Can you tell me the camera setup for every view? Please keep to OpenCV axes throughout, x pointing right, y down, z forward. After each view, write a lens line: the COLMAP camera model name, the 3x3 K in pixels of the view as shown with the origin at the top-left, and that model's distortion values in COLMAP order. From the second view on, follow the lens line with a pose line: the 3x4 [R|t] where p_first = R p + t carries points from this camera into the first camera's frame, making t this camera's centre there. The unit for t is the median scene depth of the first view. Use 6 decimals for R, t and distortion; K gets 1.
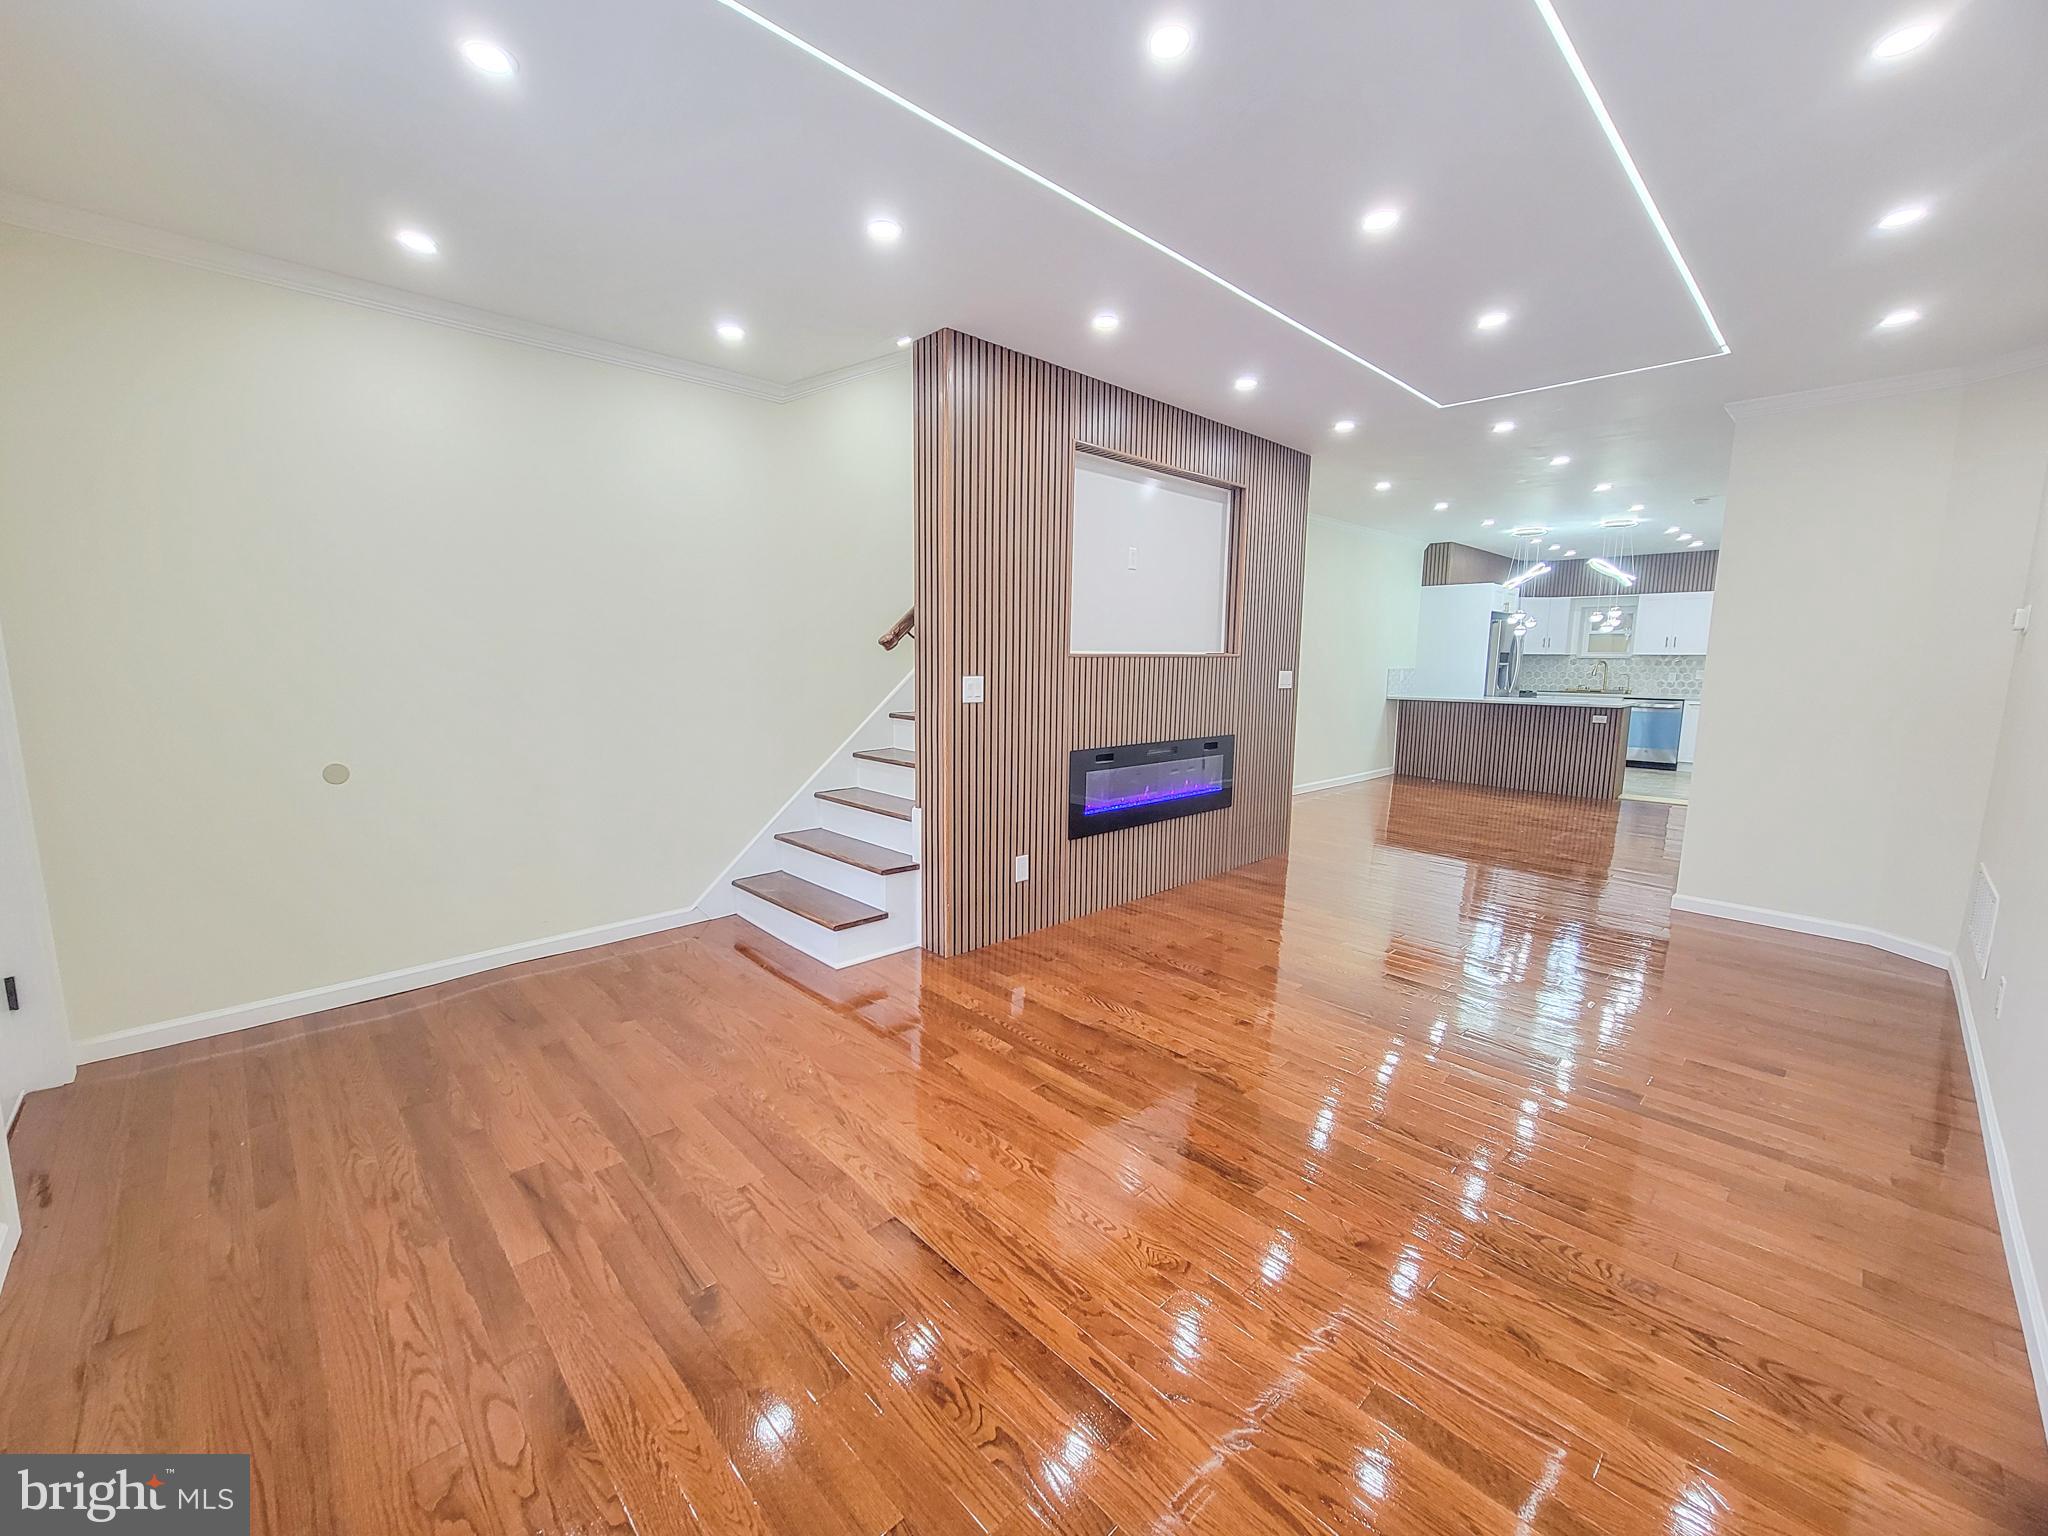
lens RADIAL K [[832.7, 0, 994.2], [0, 832.7, 769.9], [0, 0, 1]] dist [-0.007509, 0.003326]
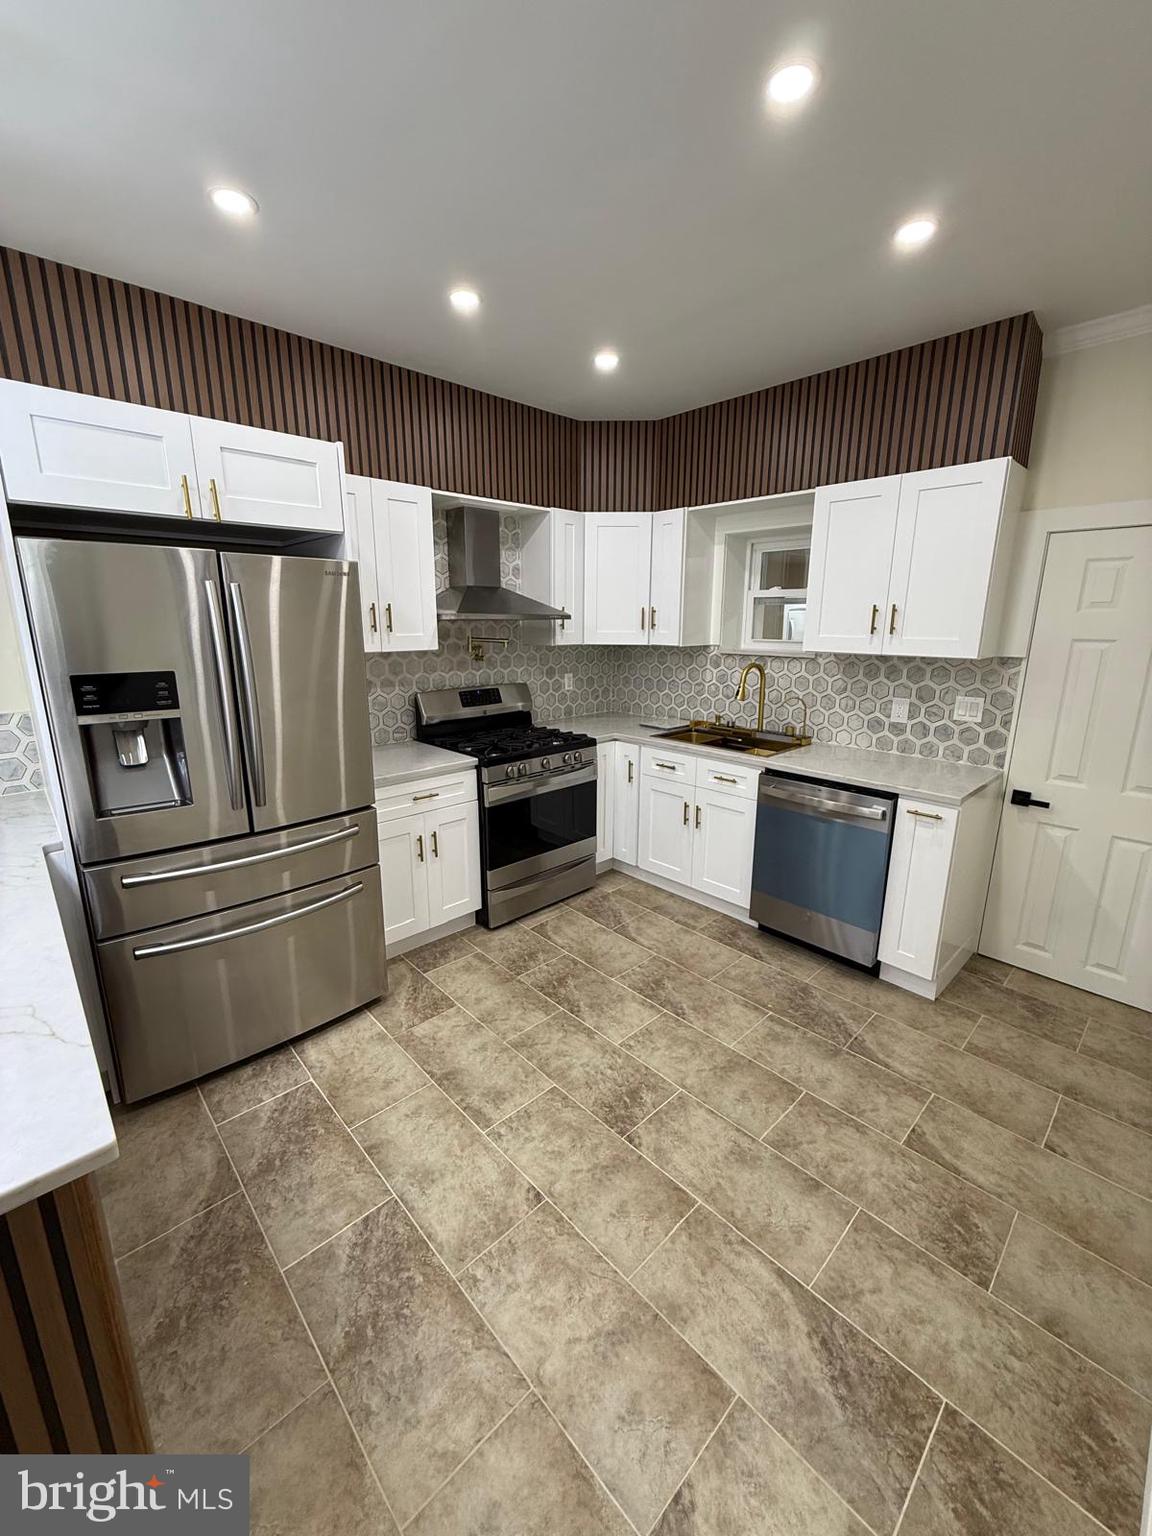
lens RADIAL K [[609.4, 0, 578.1], [0, 609.4, 762.1], [0, 0, 1]] dist [0.000948, 0.000436]
pose [[0.999935, -0.006568, 0.009274, 0.861073], [0.005671, 0.995593, 0.093606, -0.149321], [-0.009847, -0.093547, 0.995566, 0.929143]]
